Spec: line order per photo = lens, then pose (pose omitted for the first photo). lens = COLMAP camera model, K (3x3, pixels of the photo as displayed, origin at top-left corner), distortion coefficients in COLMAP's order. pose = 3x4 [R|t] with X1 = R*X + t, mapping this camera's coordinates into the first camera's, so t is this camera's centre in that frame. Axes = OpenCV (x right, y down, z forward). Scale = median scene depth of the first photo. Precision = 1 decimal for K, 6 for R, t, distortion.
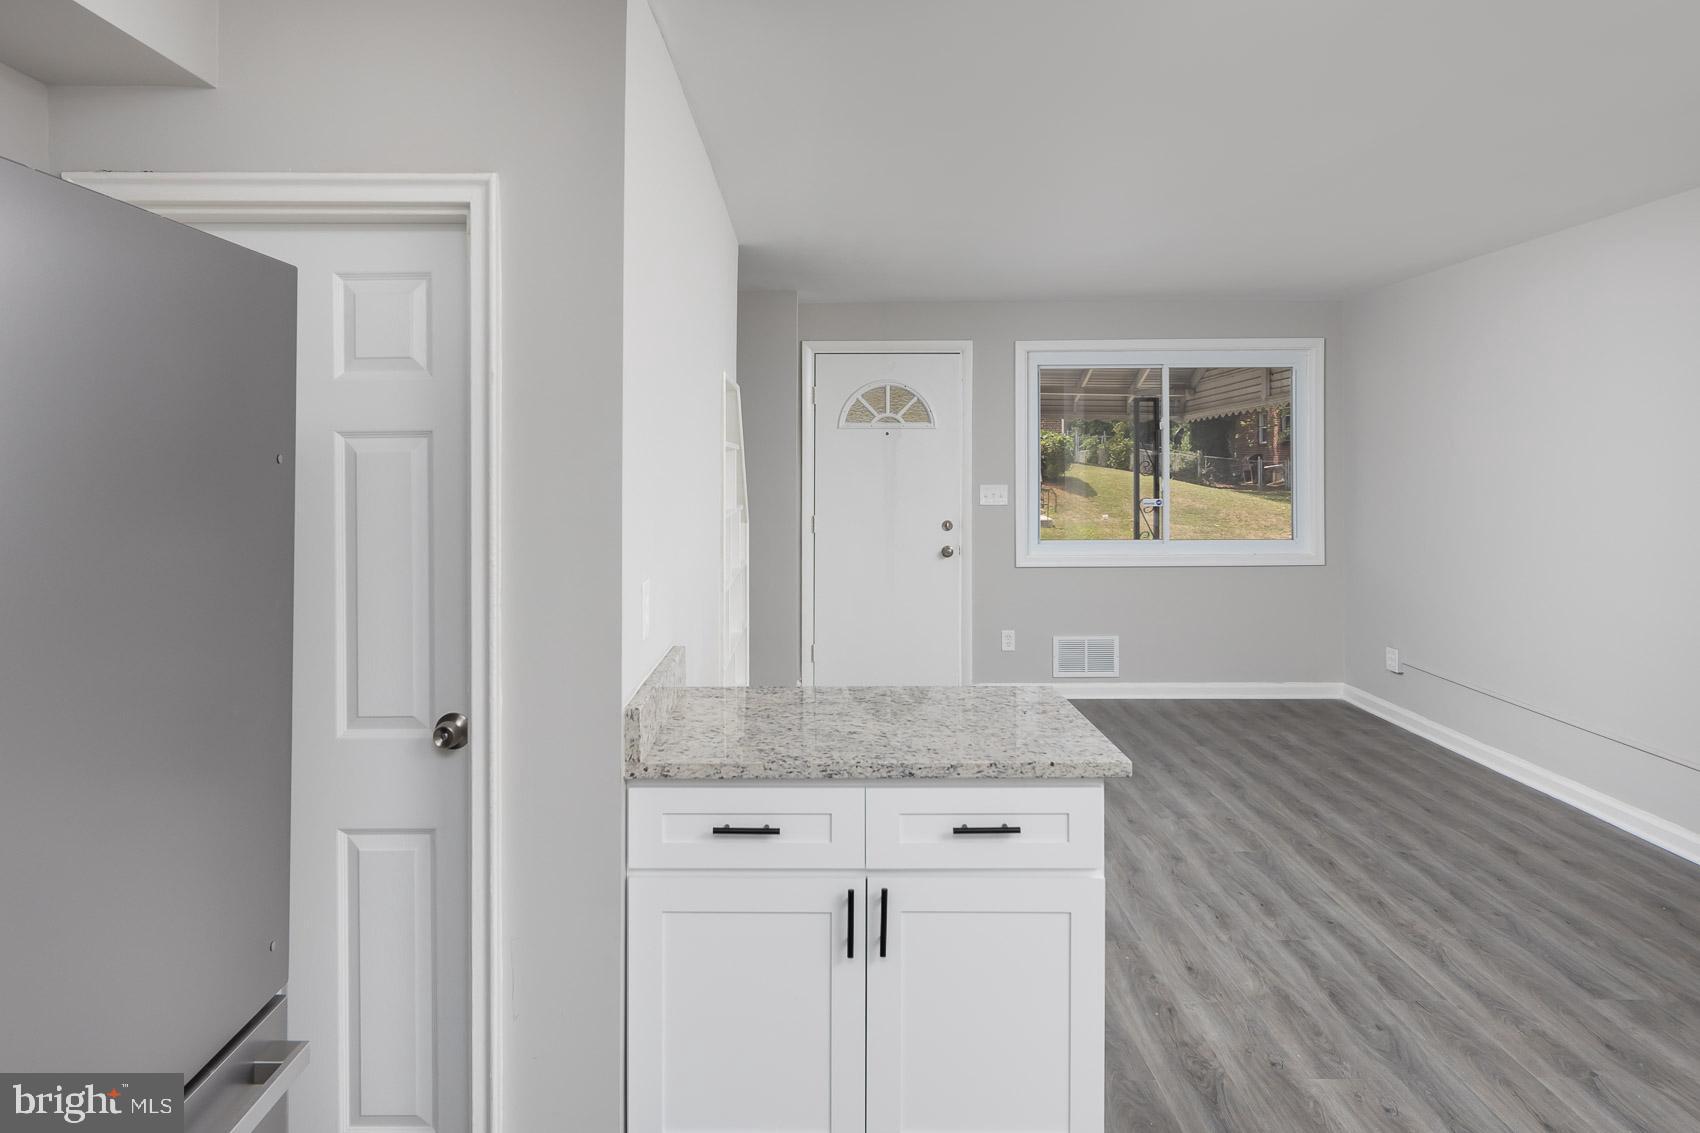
lens RADIAL K [[1111.7, 0, 847.4], [0, 1111.7, 478.5], [0, 0, 1]] dist [0.003154, -0.002613]
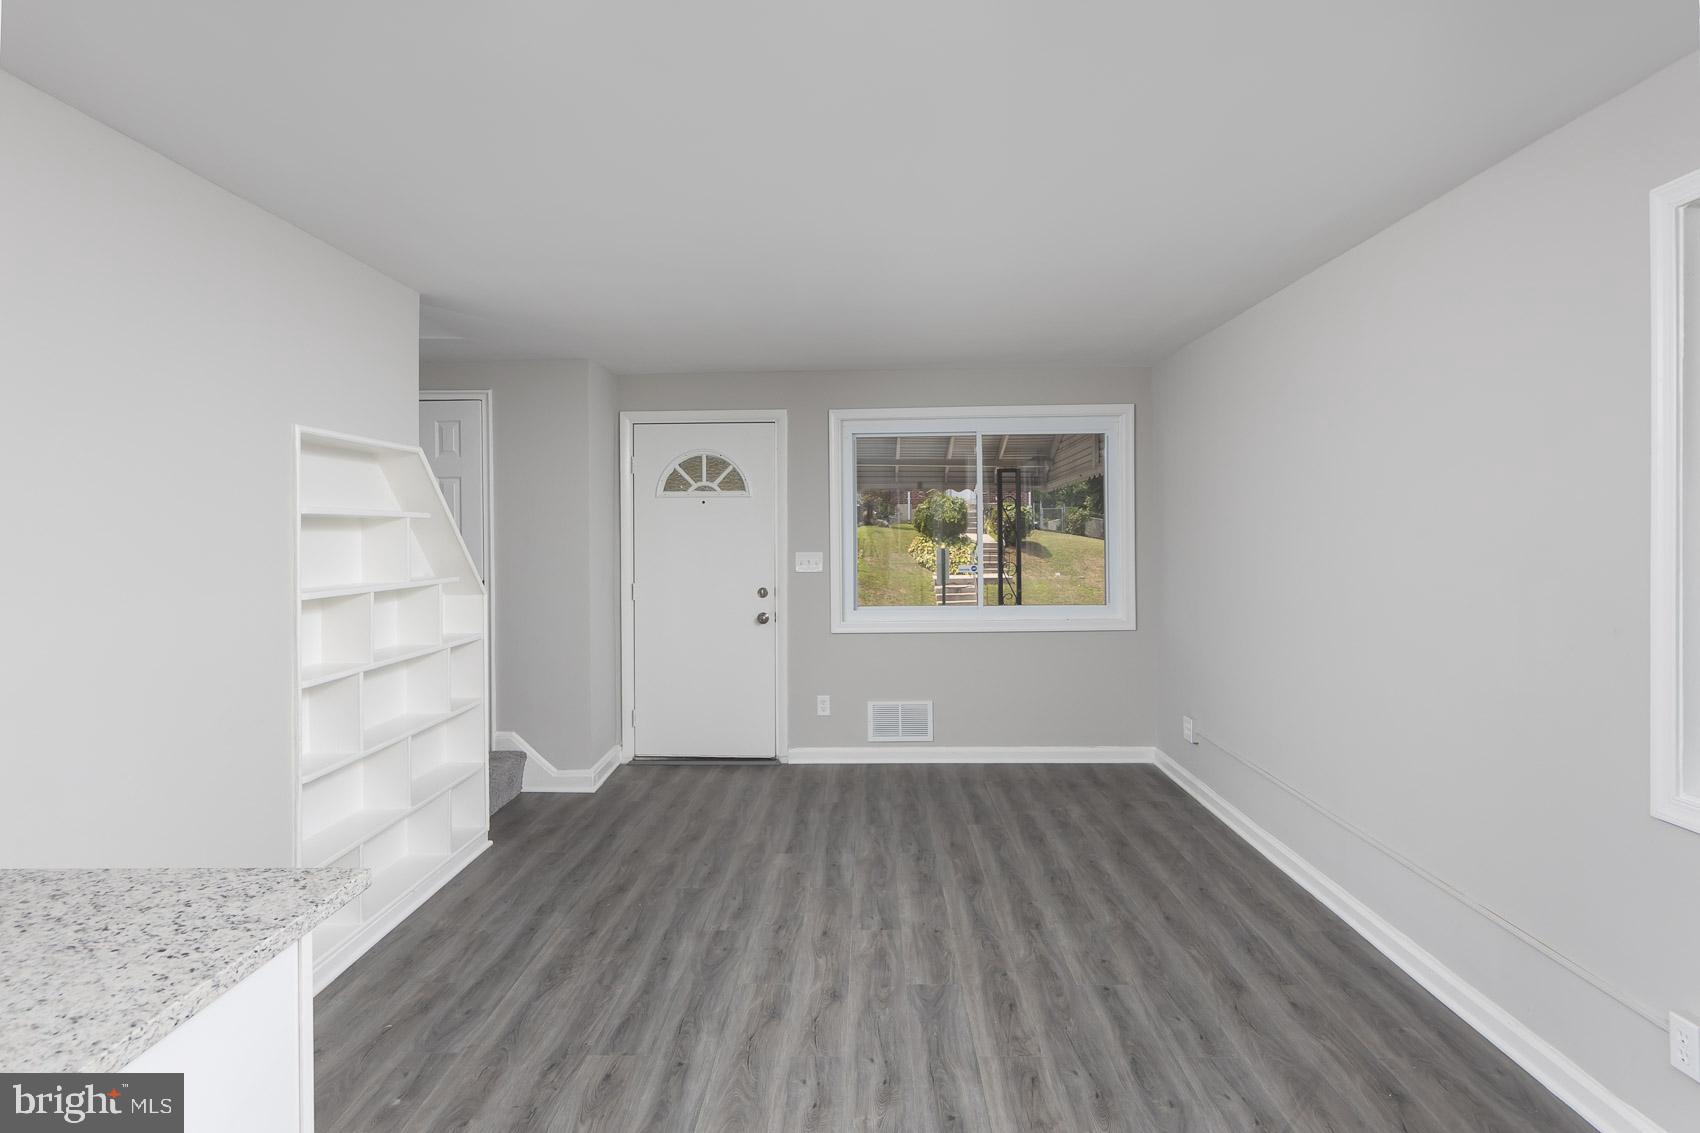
lens RADIAL K [[912.7, 0, 832.7], [0, 912.7, 559.0], [0, 0, 1]] dist [0.000400, 0.000946]
pose [[0.999792, -0.004849, -0.019805, 0.172445], [0.005179, 0.999848, 0.016665, -0.001964], [0.019721, -0.016764, 0.999665, 0.172141]]
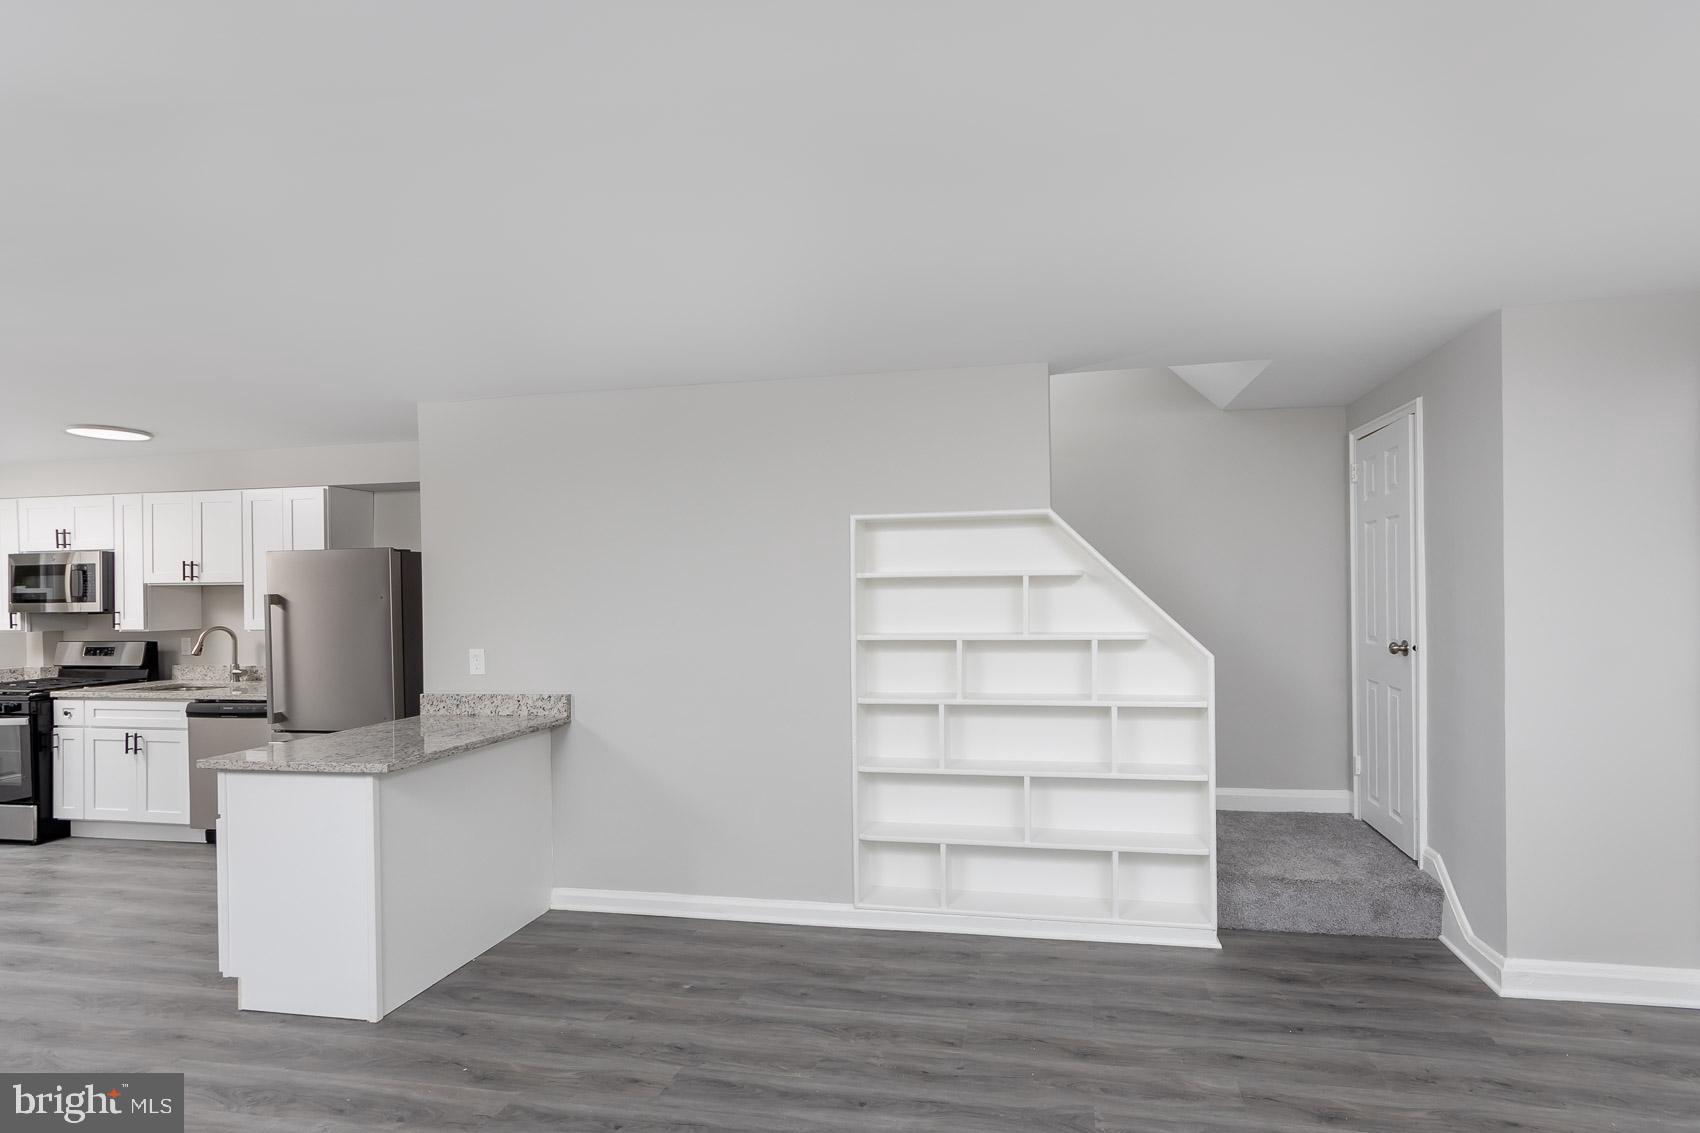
lens RADIAL K [[669.8, 0, 850.5], [0, 669.8, 590.8], [0, 0, 1]] dist [-0.000178, 0.000047]
pose [[-0.124406, 0.003925, -0.992224, 0.340361], [0.001959, 0.999991, 0.003710, -0.009911], [0.992230, -0.001482, -0.124412, 0.612979]]
